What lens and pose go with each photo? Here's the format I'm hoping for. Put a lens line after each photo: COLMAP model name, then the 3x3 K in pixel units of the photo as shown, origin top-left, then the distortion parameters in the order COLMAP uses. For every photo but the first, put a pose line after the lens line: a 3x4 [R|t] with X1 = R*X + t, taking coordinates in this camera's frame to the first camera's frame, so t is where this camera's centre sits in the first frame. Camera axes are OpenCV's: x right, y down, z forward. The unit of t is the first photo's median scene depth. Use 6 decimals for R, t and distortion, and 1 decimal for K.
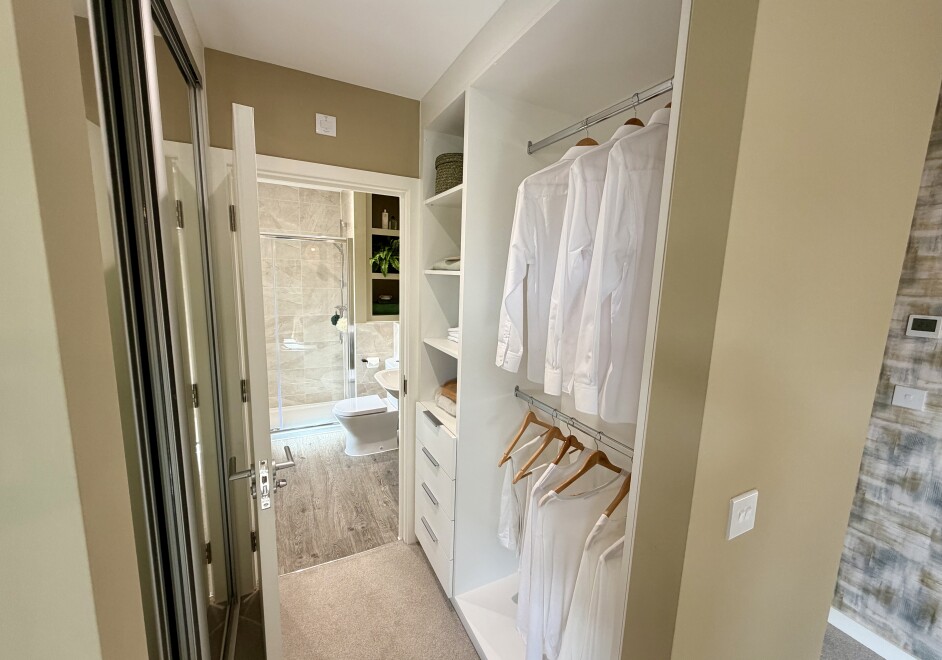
lens RADIAL K [[370.6, 0, 468.3], [0, 370.6, 330.9], [0, 0, 1]] dist [-0.002239, 0.000241]
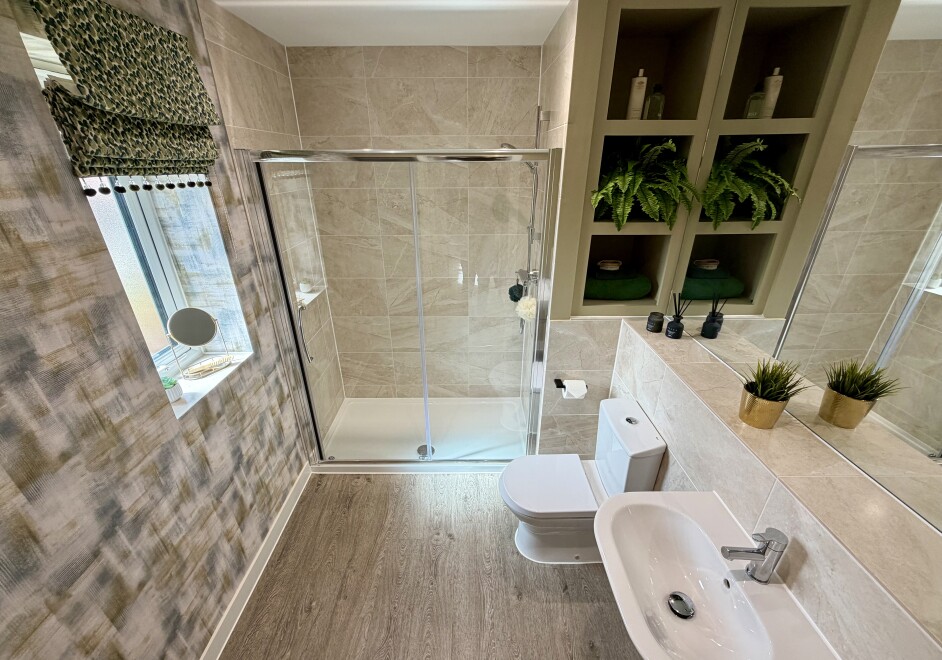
lens RADIAL K [[370.6, 0, 469.2], [0, 370.6, 327.5], [0, 0, 1]] dist [-0.002239, 0.000241]
pose [[0.892719, 0.148344, -0.425496, -0.175138], [-0.035232, 0.964346, 0.262289, -0.142973], [0.449234, -0.219159, 0.866117, 0.469362]]
